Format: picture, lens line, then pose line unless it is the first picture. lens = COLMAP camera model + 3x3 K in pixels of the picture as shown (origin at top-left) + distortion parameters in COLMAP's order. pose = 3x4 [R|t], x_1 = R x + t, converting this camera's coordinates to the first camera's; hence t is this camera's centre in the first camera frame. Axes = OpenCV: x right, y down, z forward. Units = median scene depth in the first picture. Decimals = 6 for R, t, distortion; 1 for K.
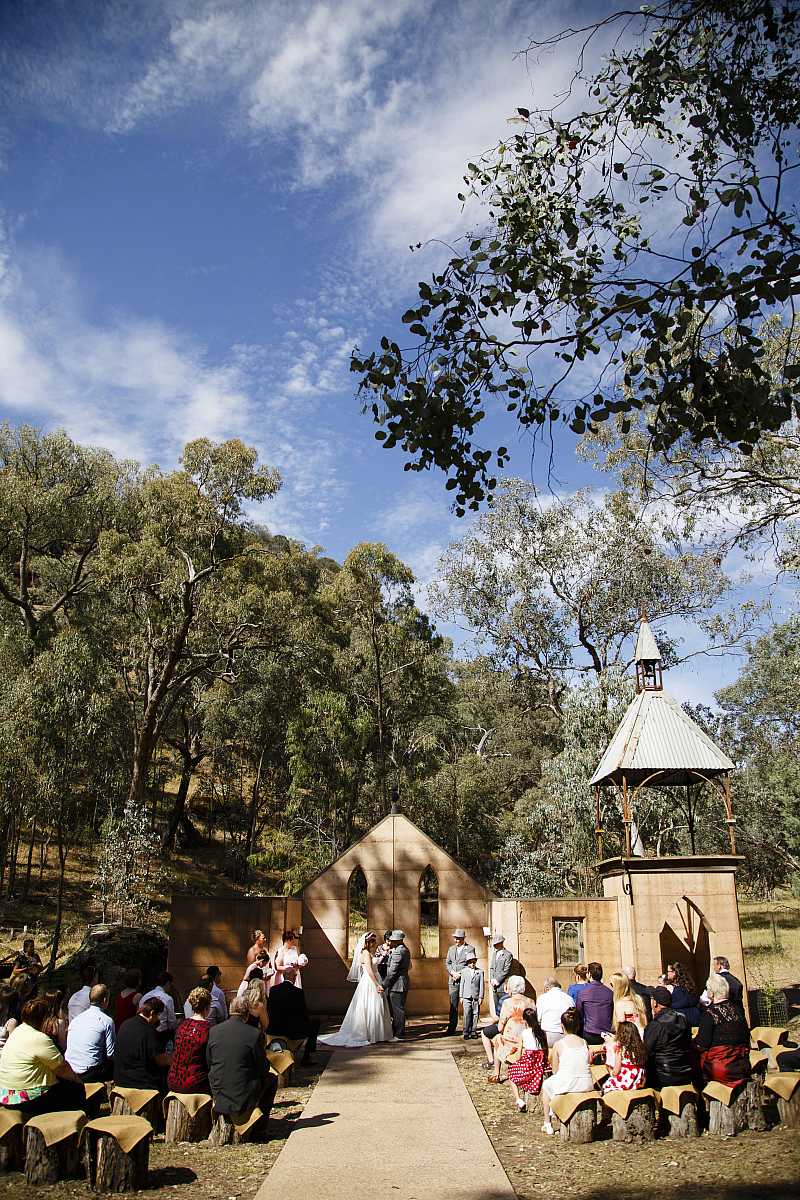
lens RADIAL K [[827.5, 0, 400.0], [0, 827.5, 600.0], [0, 0, 1]] dist [-0.120248, 0.070109]
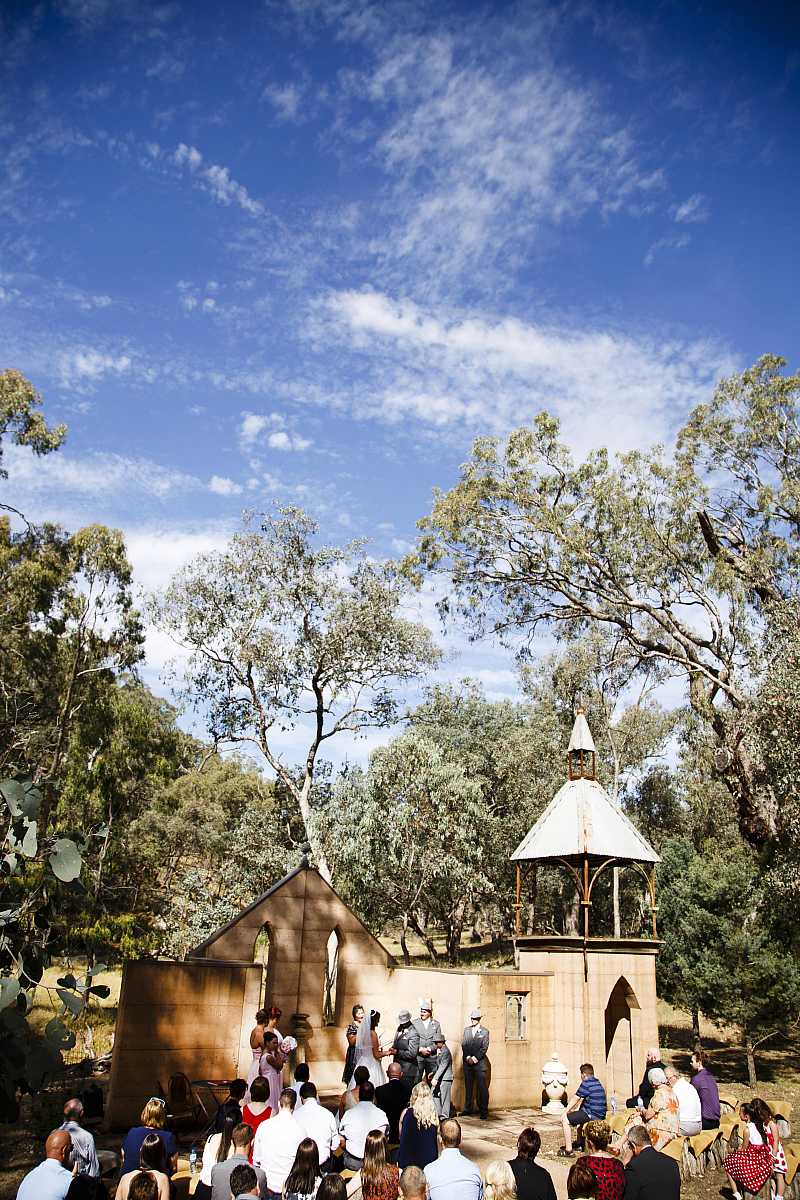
lens RADIAL K [[827.5, 0, 400.0], [0, 827.5, 600.0], [0, 0, 1]] dist [-0.120248, 0.070109]
pose [[0.847731, 0.234073, 0.475985, -0.157678], [-0.223311, 0.971458, -0.080011, 0.007498], [-0.481128, -0.038465, 0.875806, 0.059753]]
